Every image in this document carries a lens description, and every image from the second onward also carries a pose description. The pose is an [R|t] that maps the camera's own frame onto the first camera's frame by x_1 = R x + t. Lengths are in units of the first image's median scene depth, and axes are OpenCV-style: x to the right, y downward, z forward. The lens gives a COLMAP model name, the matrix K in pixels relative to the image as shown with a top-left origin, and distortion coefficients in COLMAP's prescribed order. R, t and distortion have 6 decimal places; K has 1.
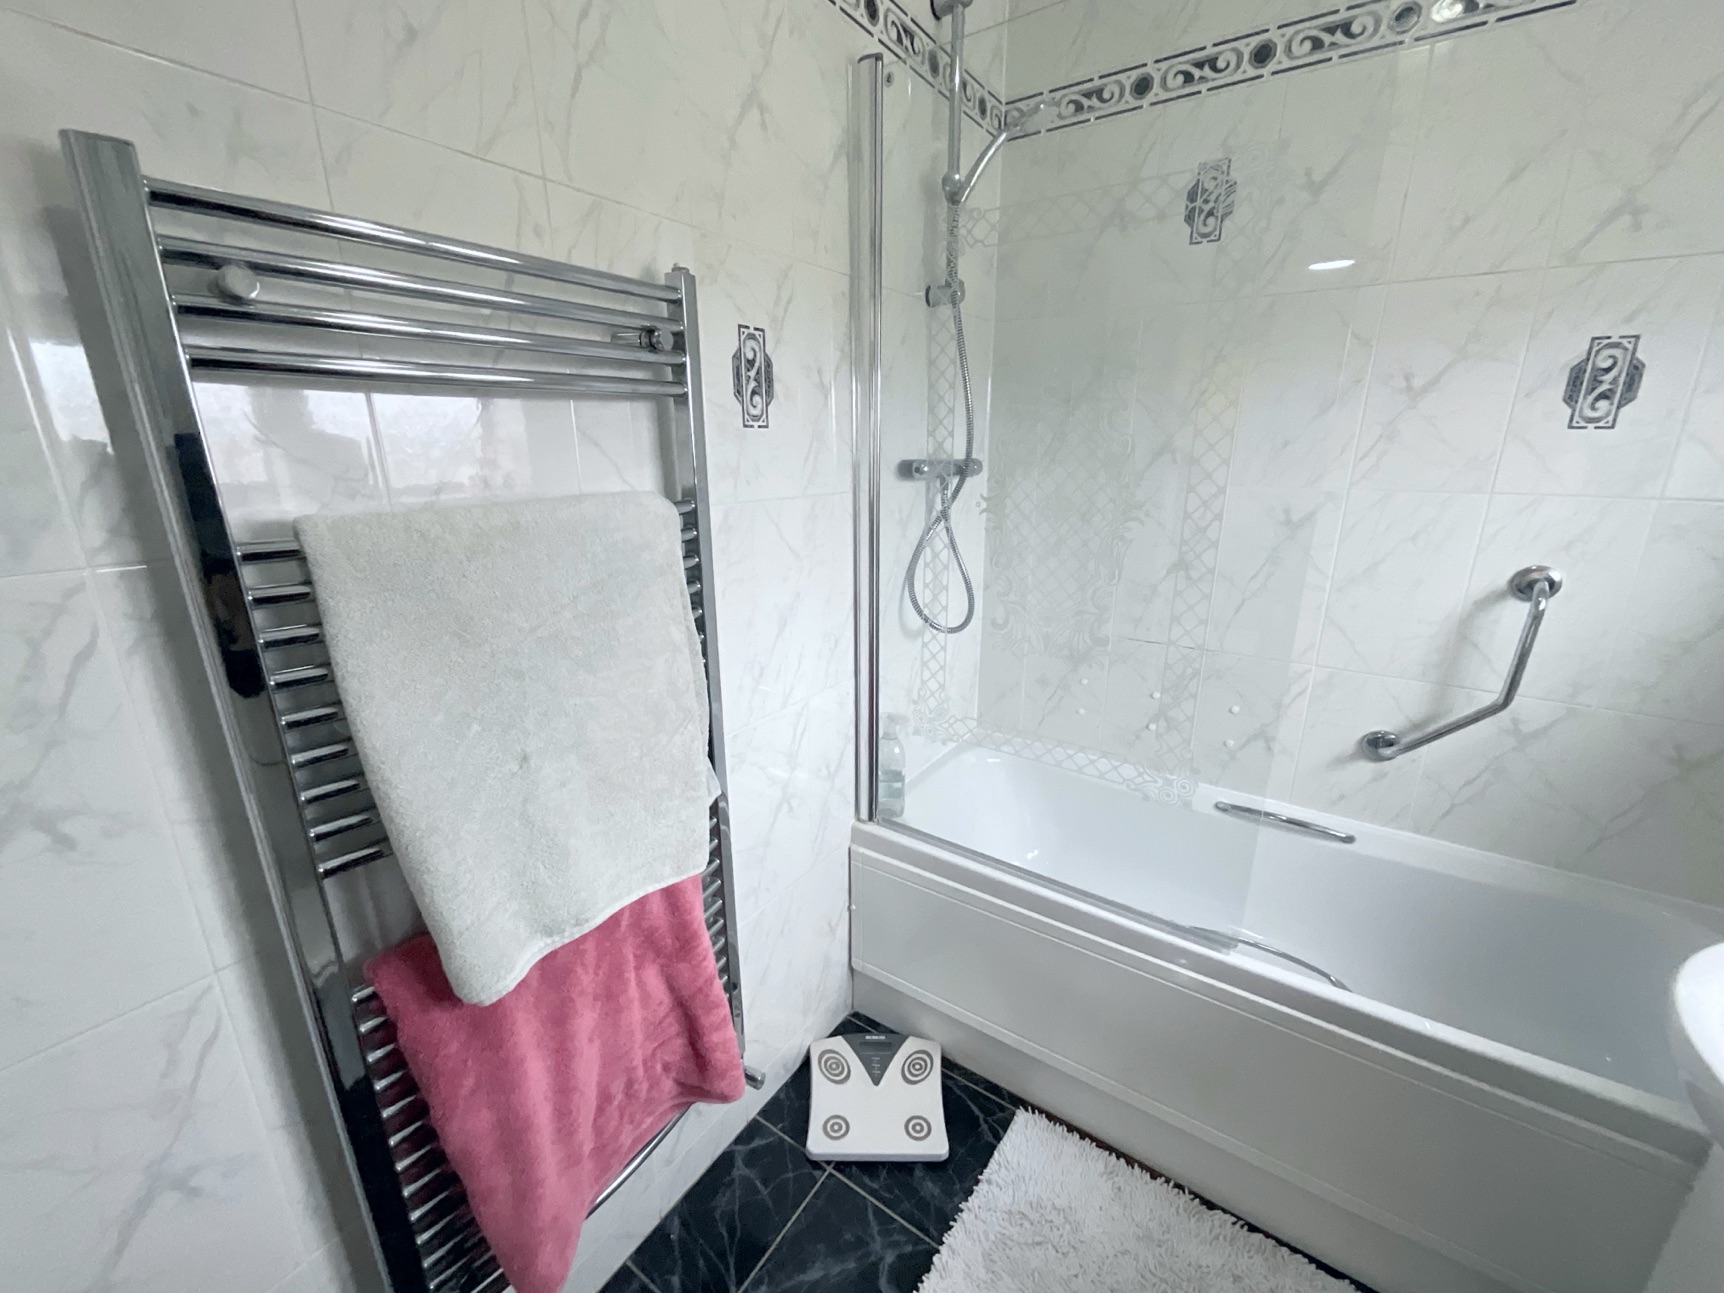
lens RADIAL K [[694.8, 0, 861.6], [0, 694.8, 645.8], [0, 0, 1]] dist [0.001591, -0.002798]
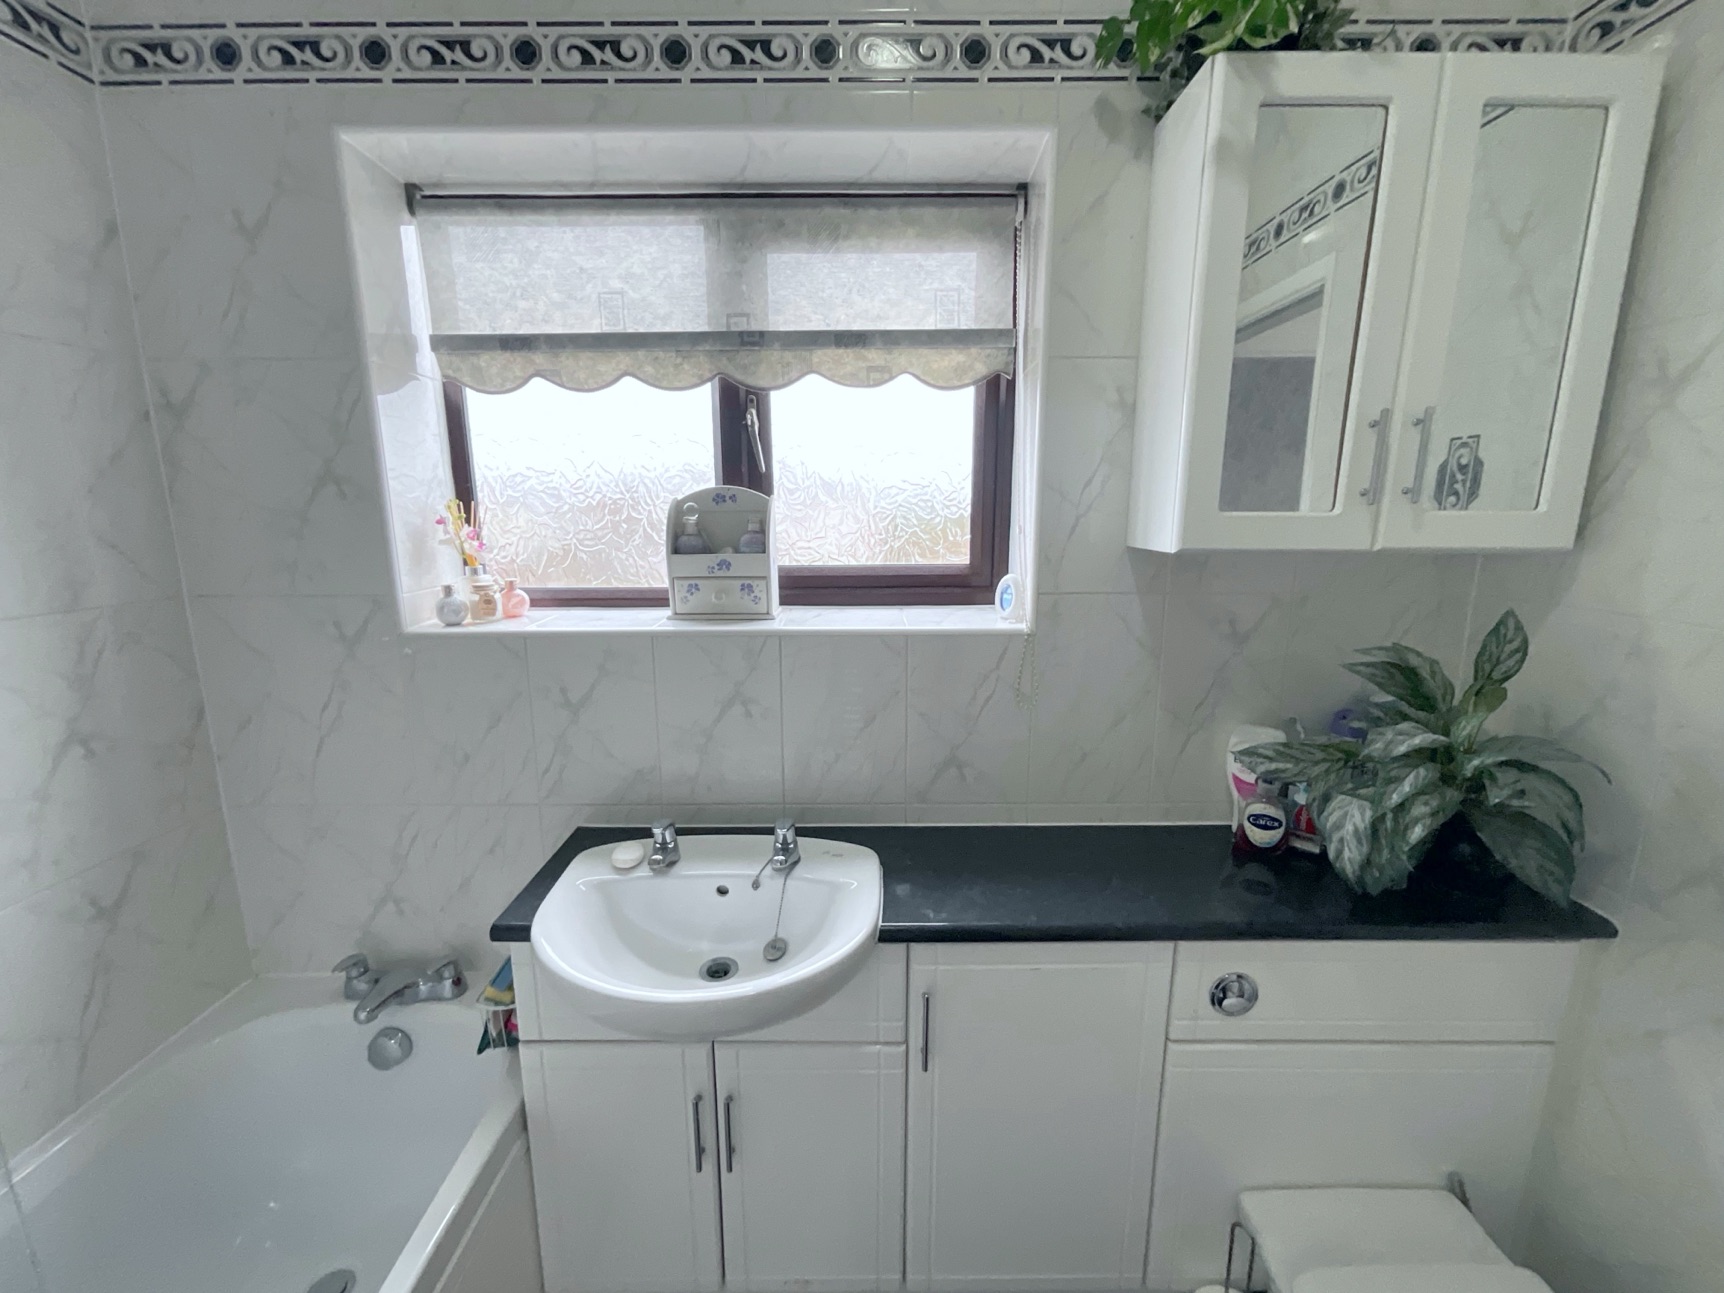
lens RADIAL K [[723.2, 0, 858.9], [0, 723.2, 643.1], [0, 0, 1]] dist [0.025341, -0.010347]
pose [[-0.554995, -0.163806, 0.815566, -0.011816], [0.237558, 0.908382, 0.344106, -0.193413], [-0.797212, 0.384722, -0.465234, 0.477995]]
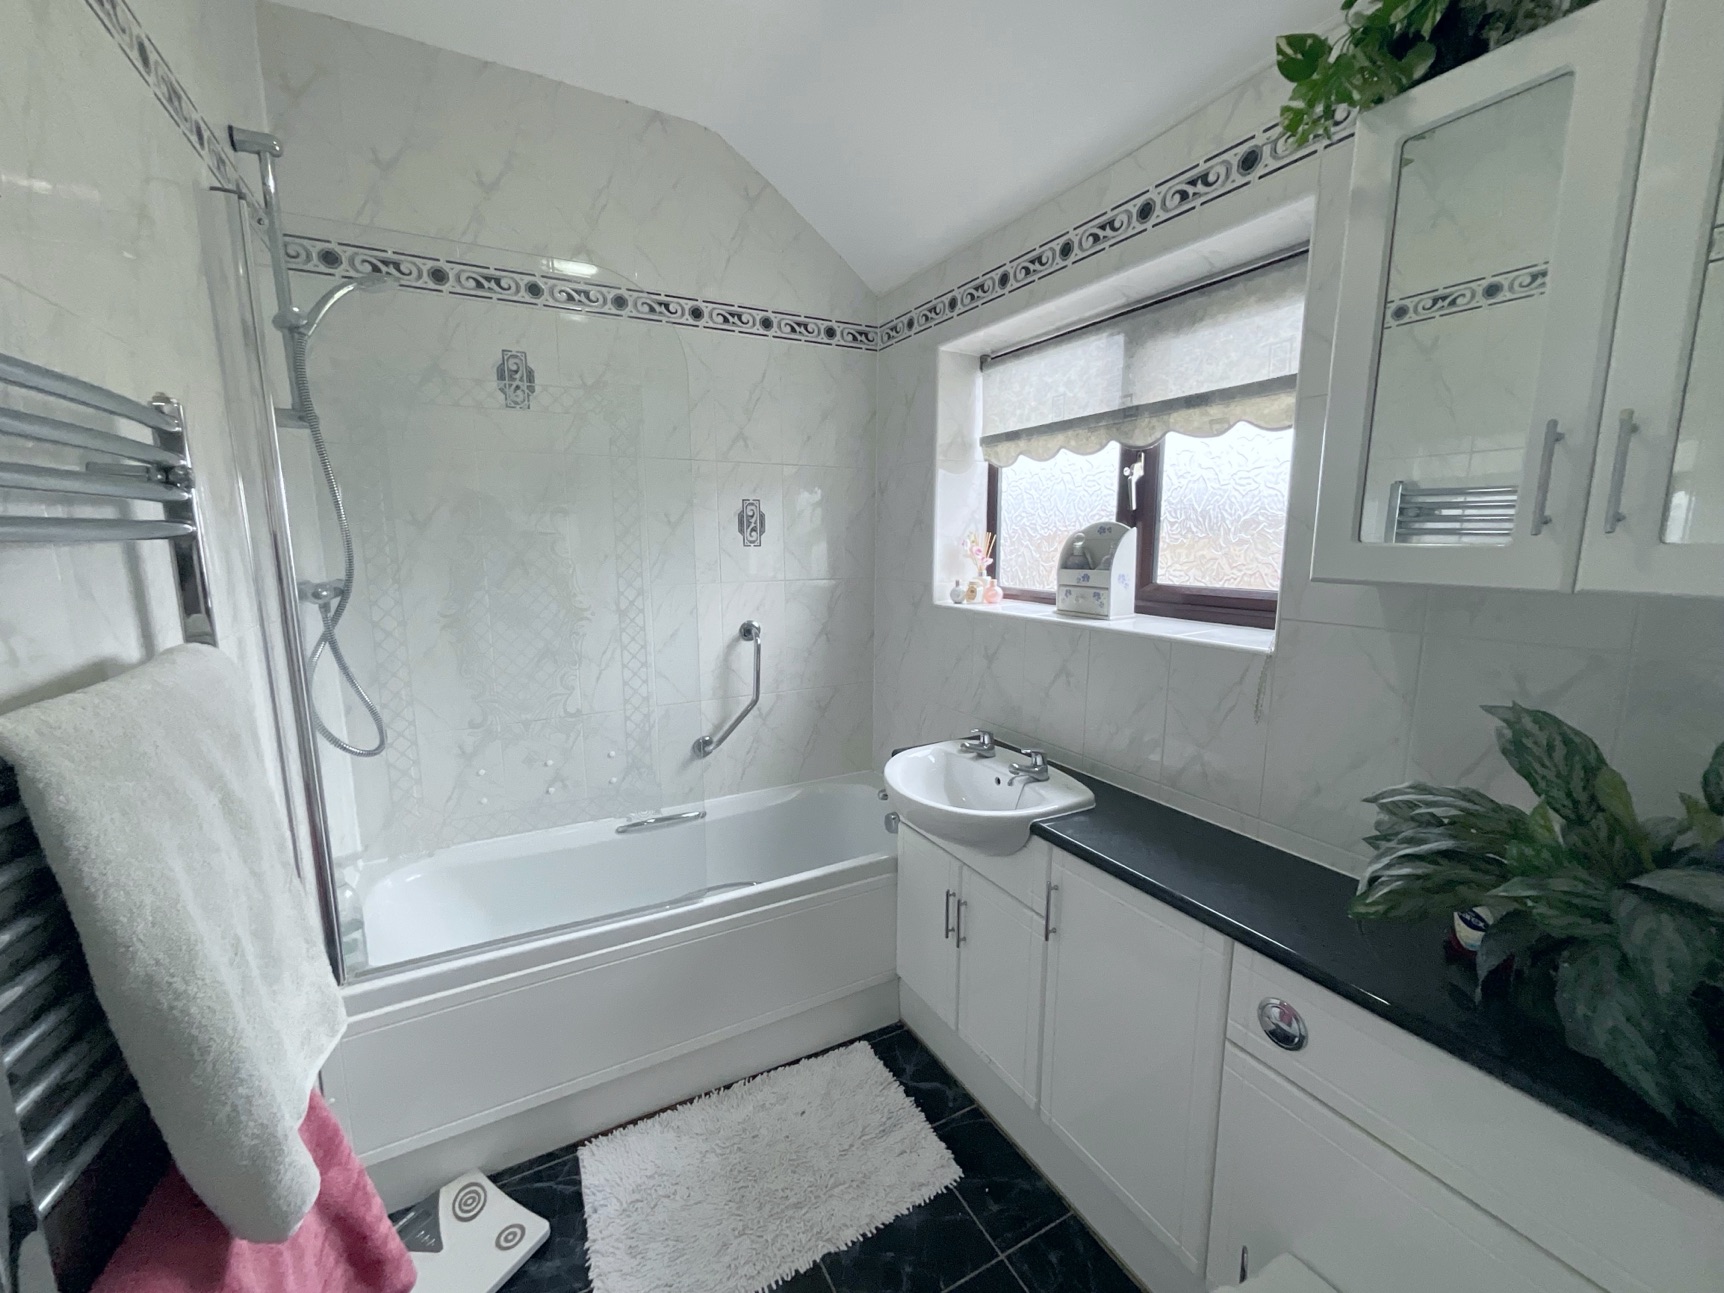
lens RADIAL K [[699.7, 0, 859.8], [0, 699.7, 646.4], [0, 0, 1]] dist [-0.021940, 0.020155]
pose [[0.458360, -0.141099, 0.877495, -0.429268], [0.253152, 0.967146, 0.023280, -0.018794], [-0.851951, 0.211469, 0.479021, -0.078431]]
